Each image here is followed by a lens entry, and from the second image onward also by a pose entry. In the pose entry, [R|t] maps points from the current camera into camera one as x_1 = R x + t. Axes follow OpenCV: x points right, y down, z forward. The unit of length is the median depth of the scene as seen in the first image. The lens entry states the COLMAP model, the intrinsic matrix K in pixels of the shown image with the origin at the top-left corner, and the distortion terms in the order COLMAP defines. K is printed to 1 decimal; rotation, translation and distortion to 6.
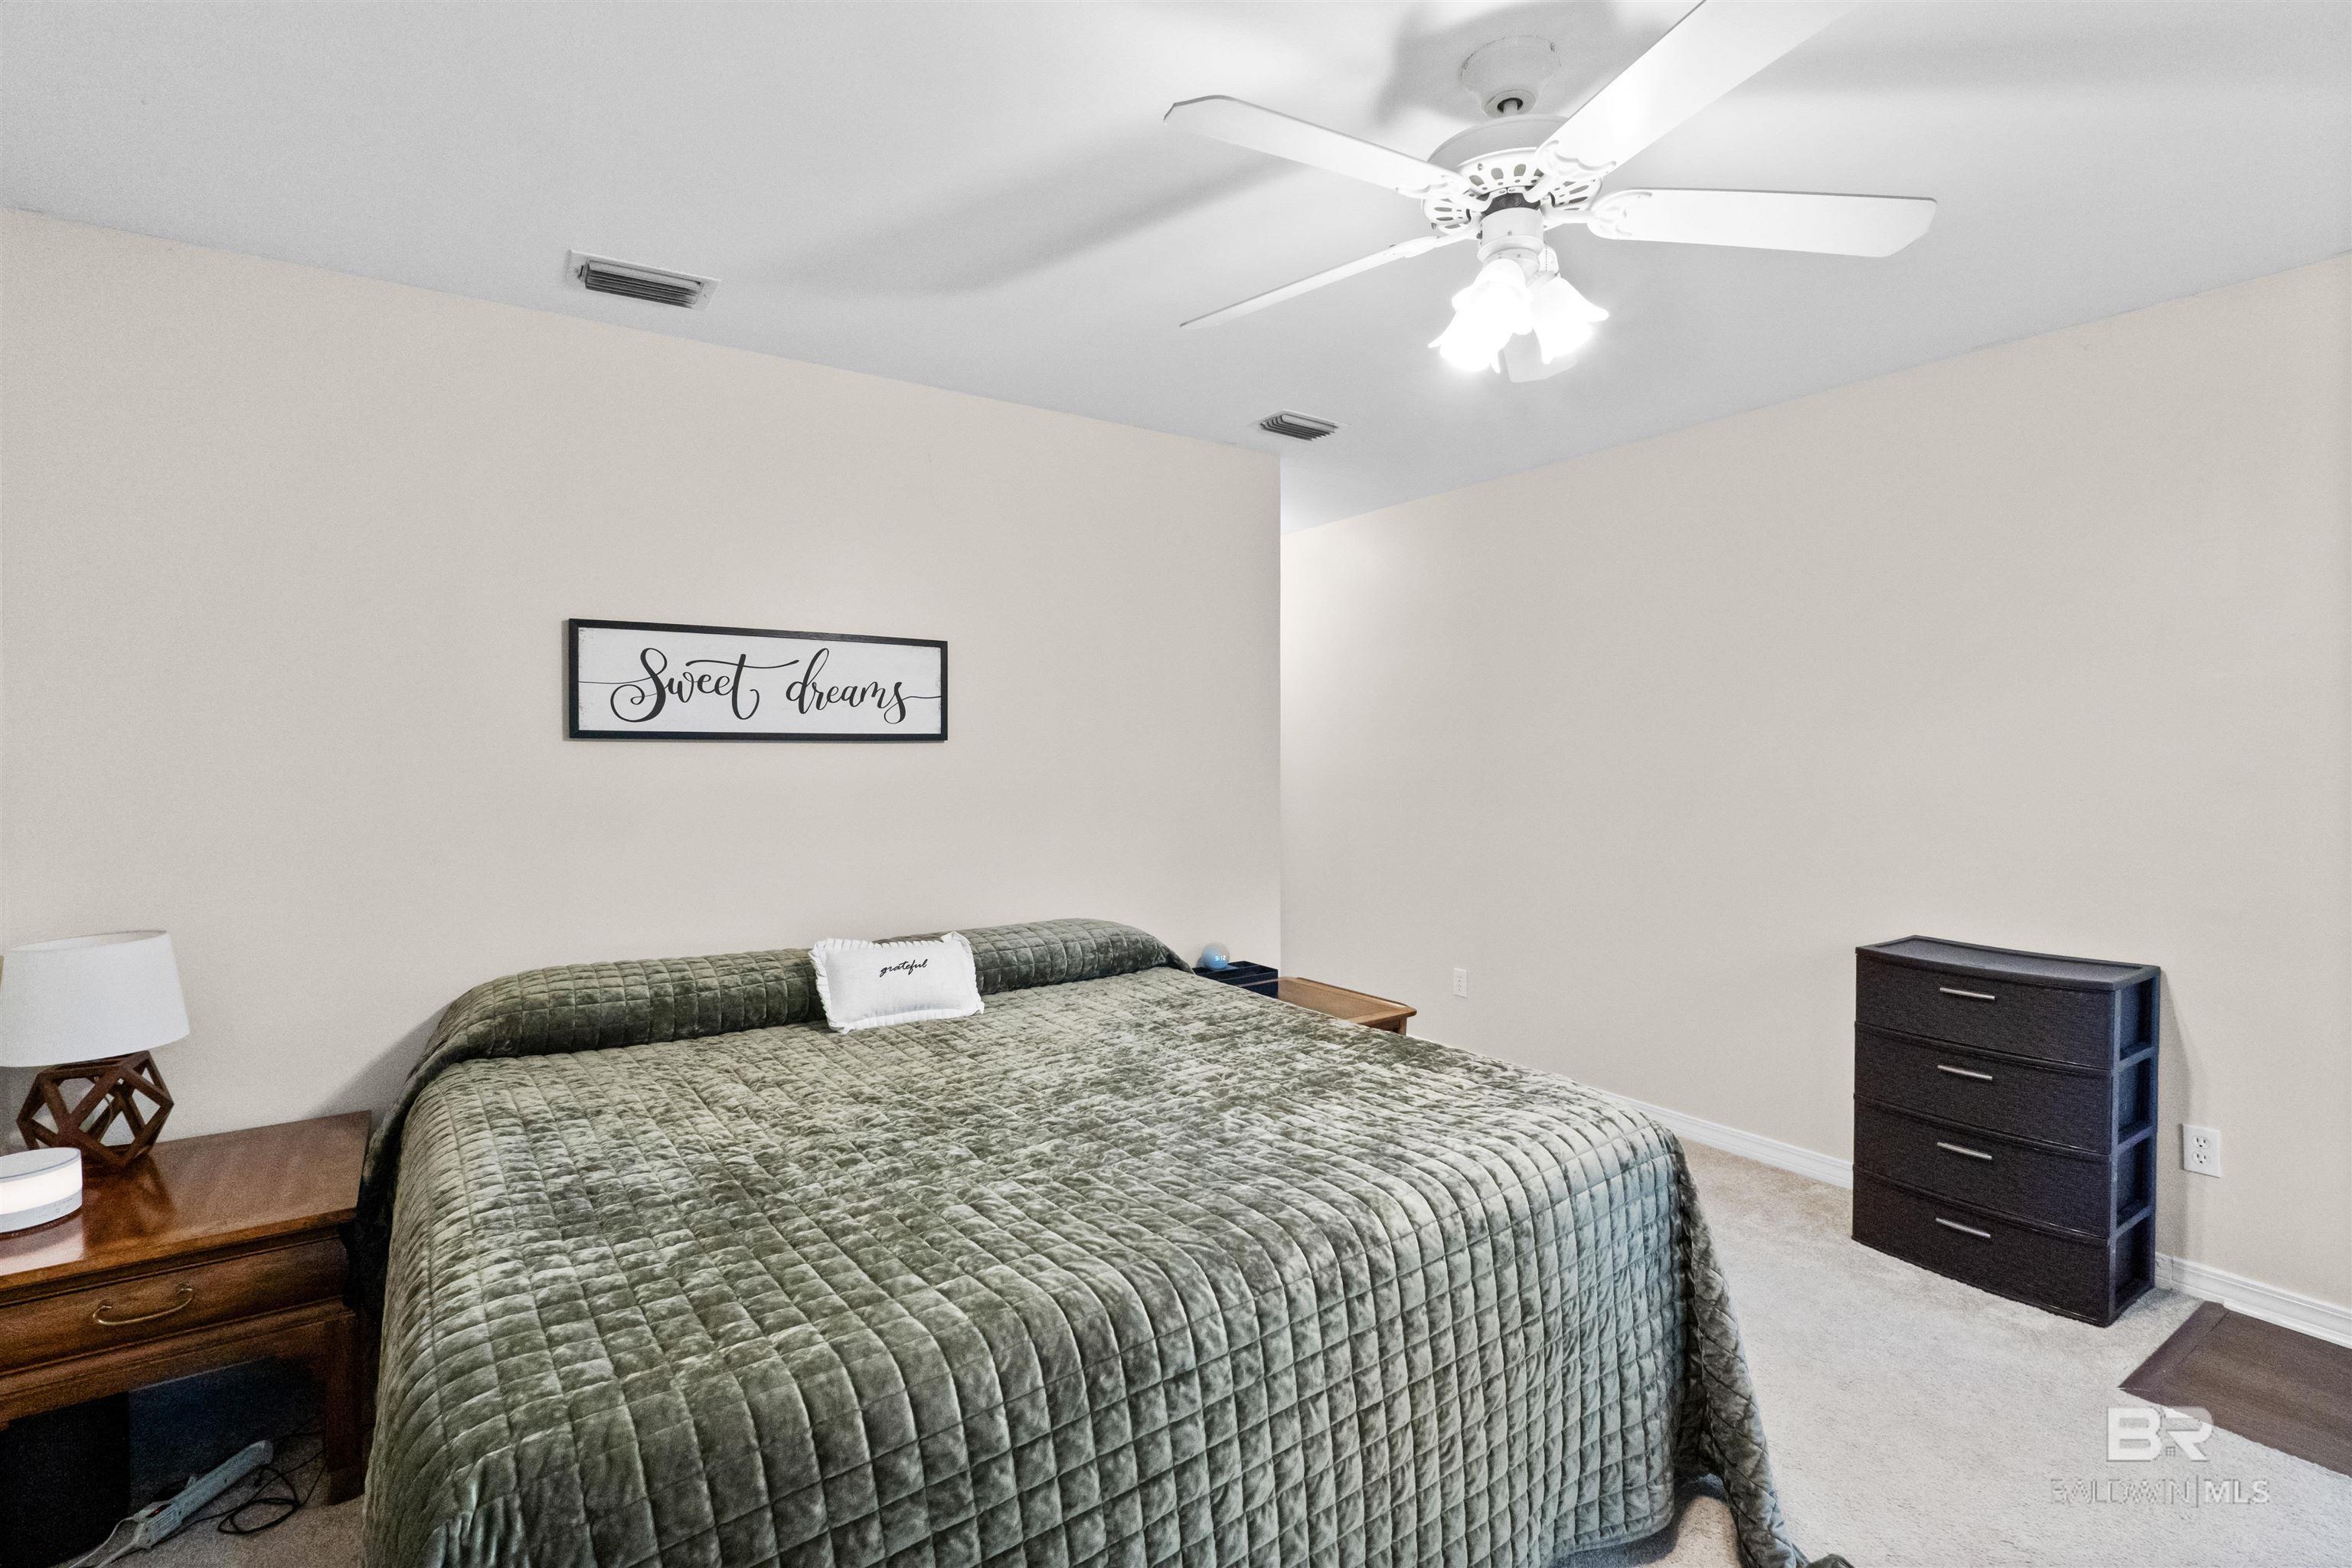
lens RADIAL K [[1074.4, 0, 1179.2], [0, 1074.4, 757.0], [0, 0, 1]] dist [-0.004738, -0.000214]
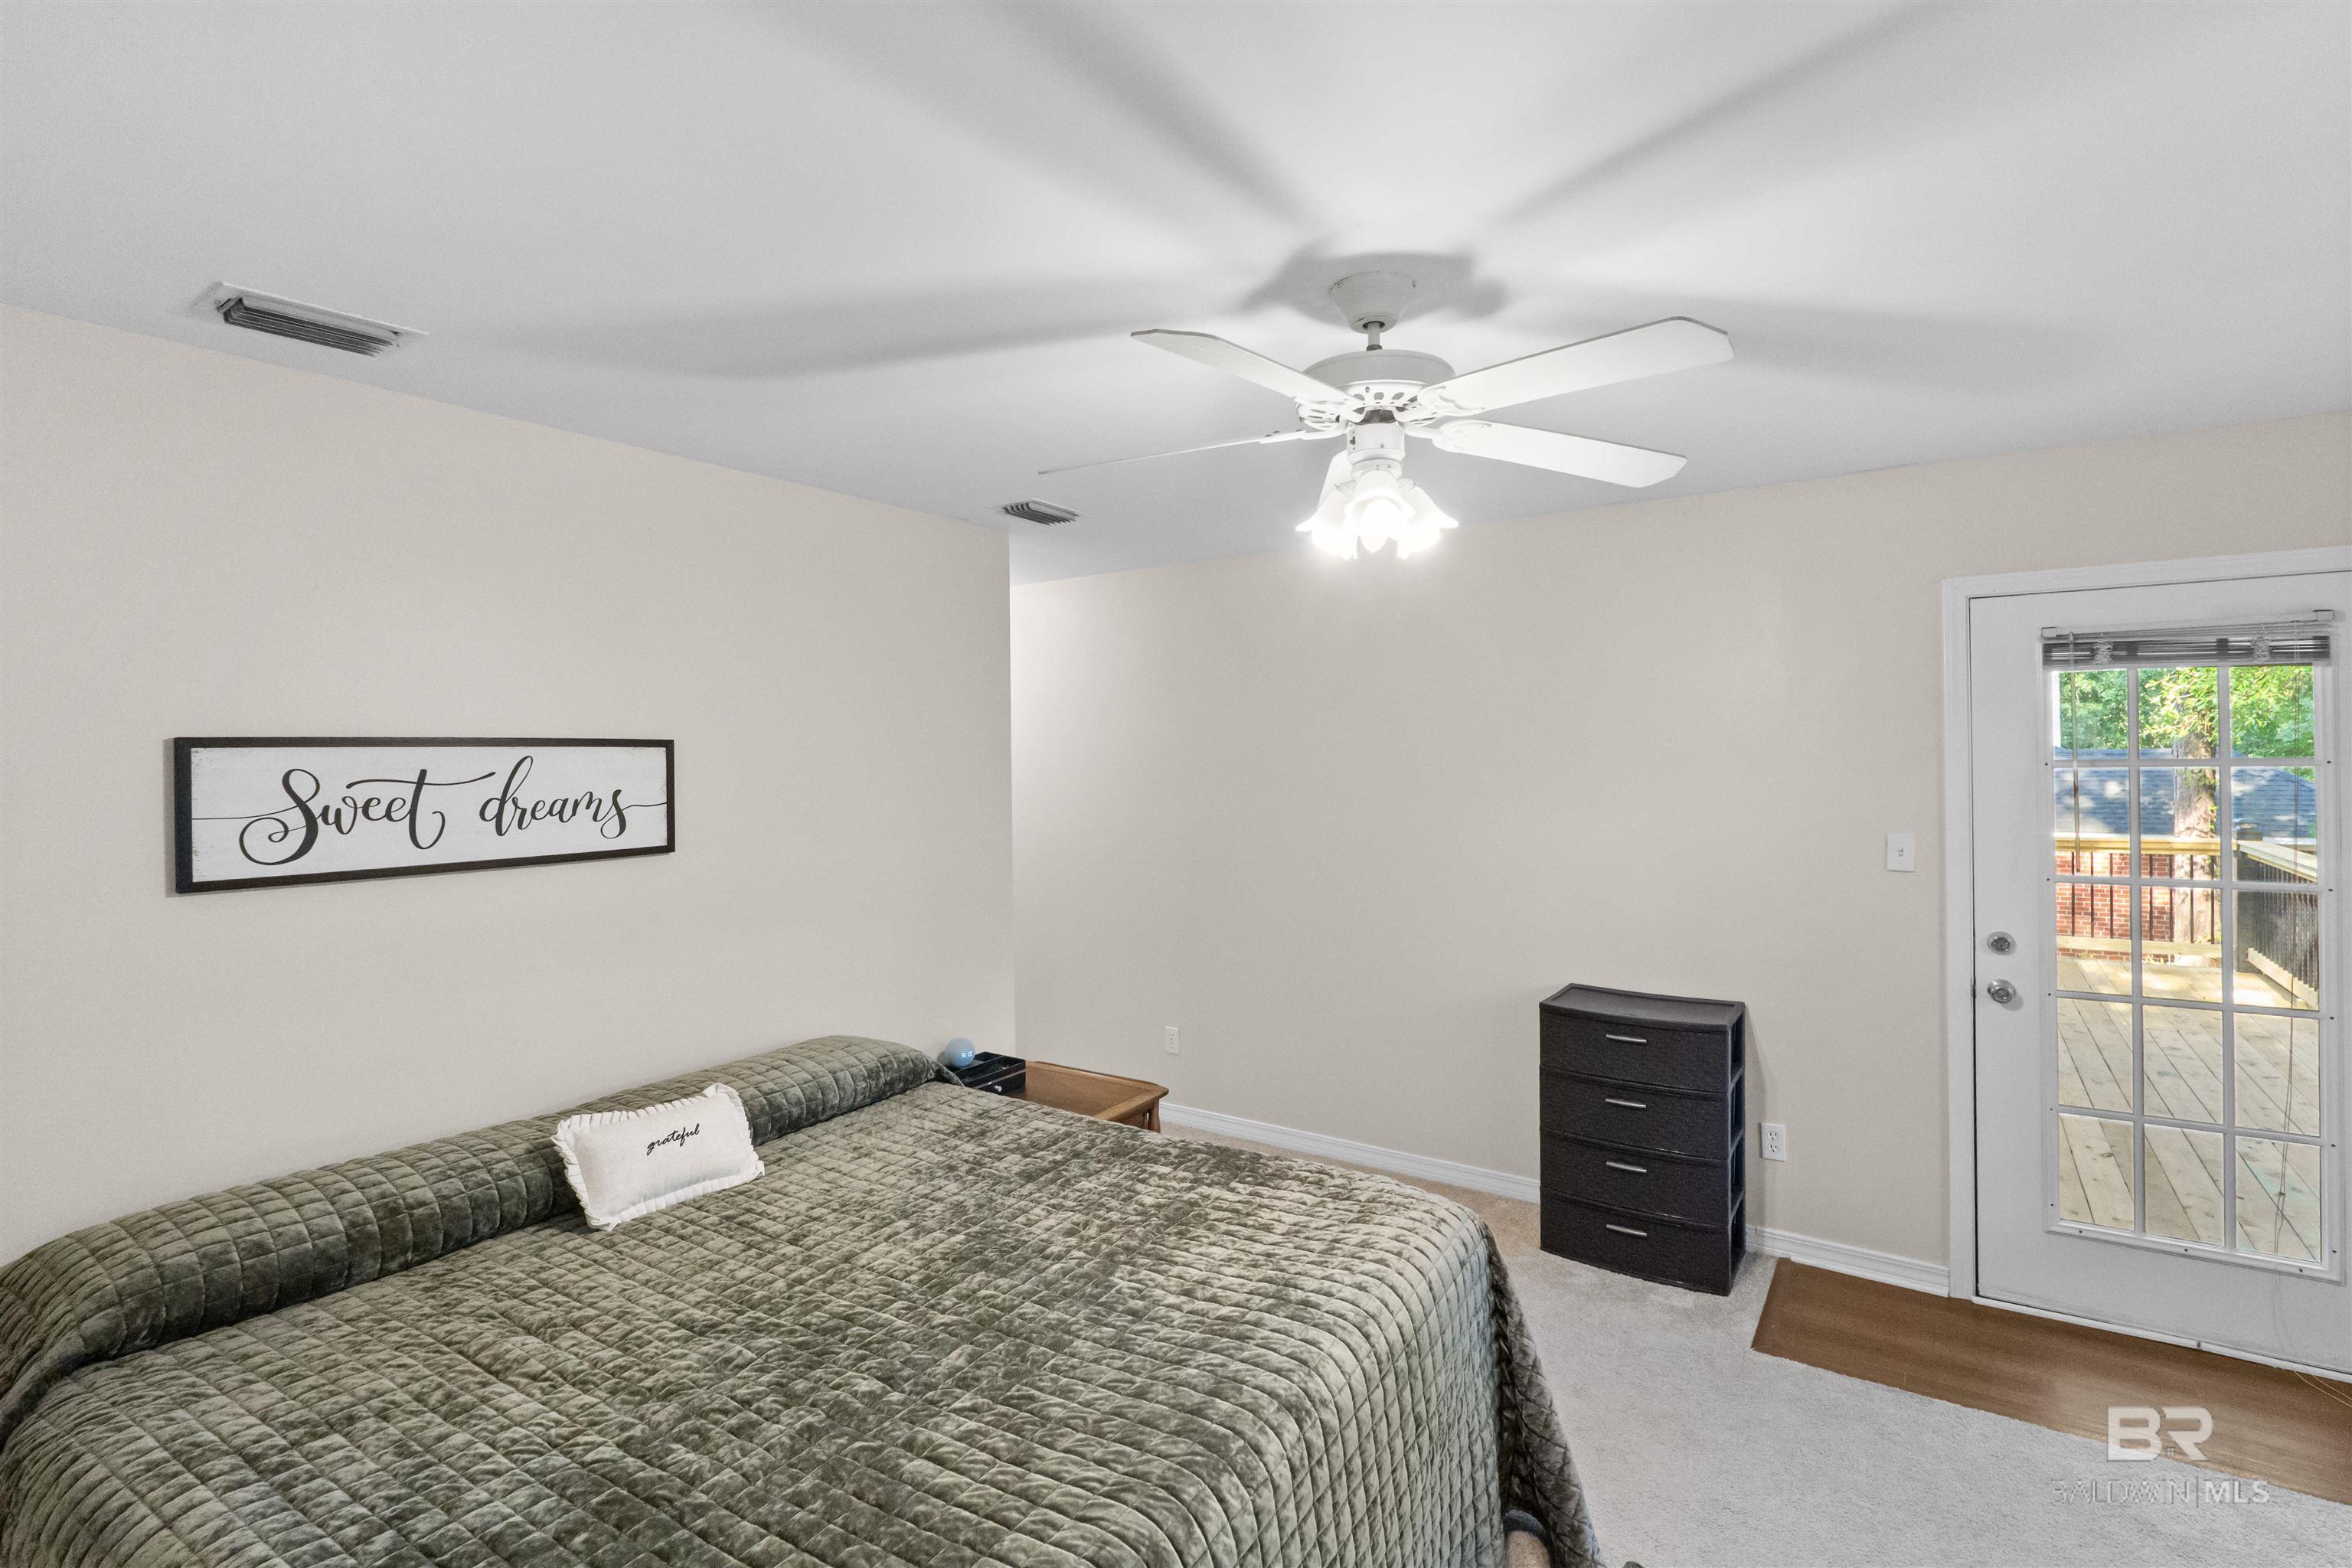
lens RADIAL K [[1086.3, 0, 1185.7], [0, 1086.3, 753.6], [0, 0, 1]] dist [-0.004049, -0.000262]
pose [[0.931729, -0.010586, 0.363001, -0.181749], [0.013806, 0.999885, -0.006277, -0.104499], [-0.362893, 0.010860, 0.931768, 0.021185]]
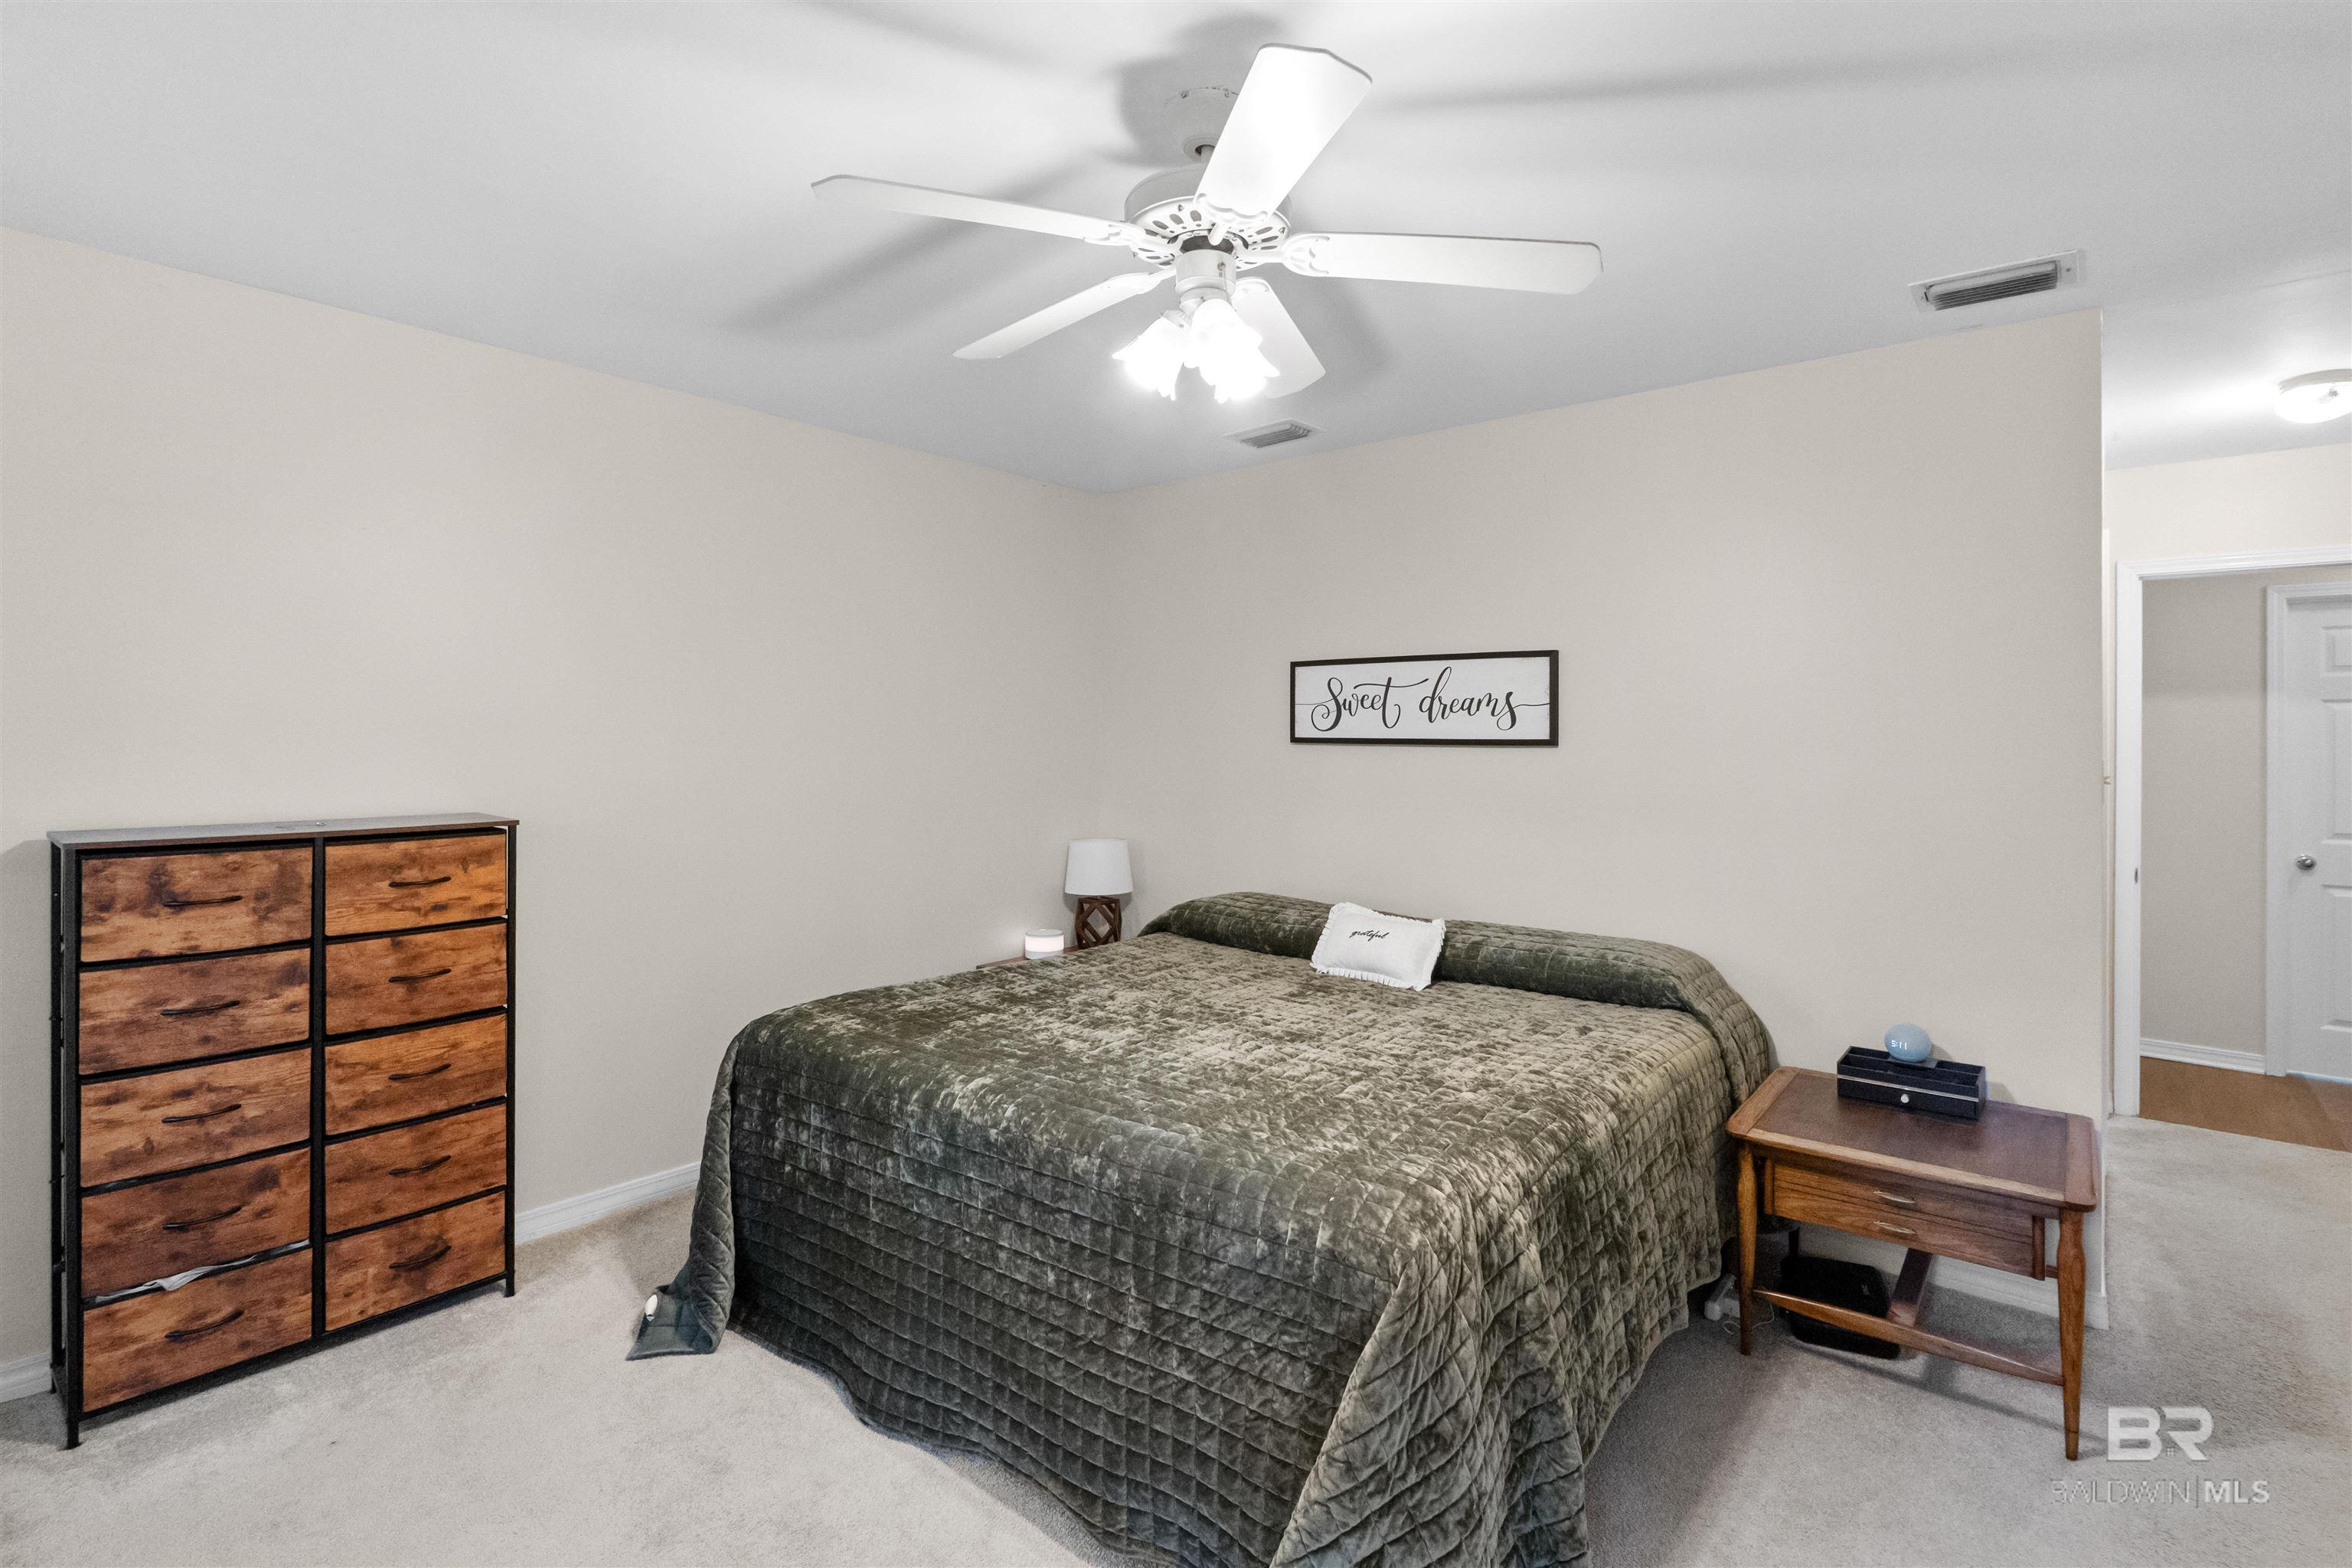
lens RADIAL K [[1086.3, 0, 1185.7], [0, 1086.3, 753.6], [0, 0, 1]] dist [-0.004049, -0.000262]
pose [[0.271788, 0.020610, -0.962136, 0.853374], [-0.009742, 0.999778, 0.018665, -0.029352], [0.962308, 0.004300, 0.271929, 0.459001]]
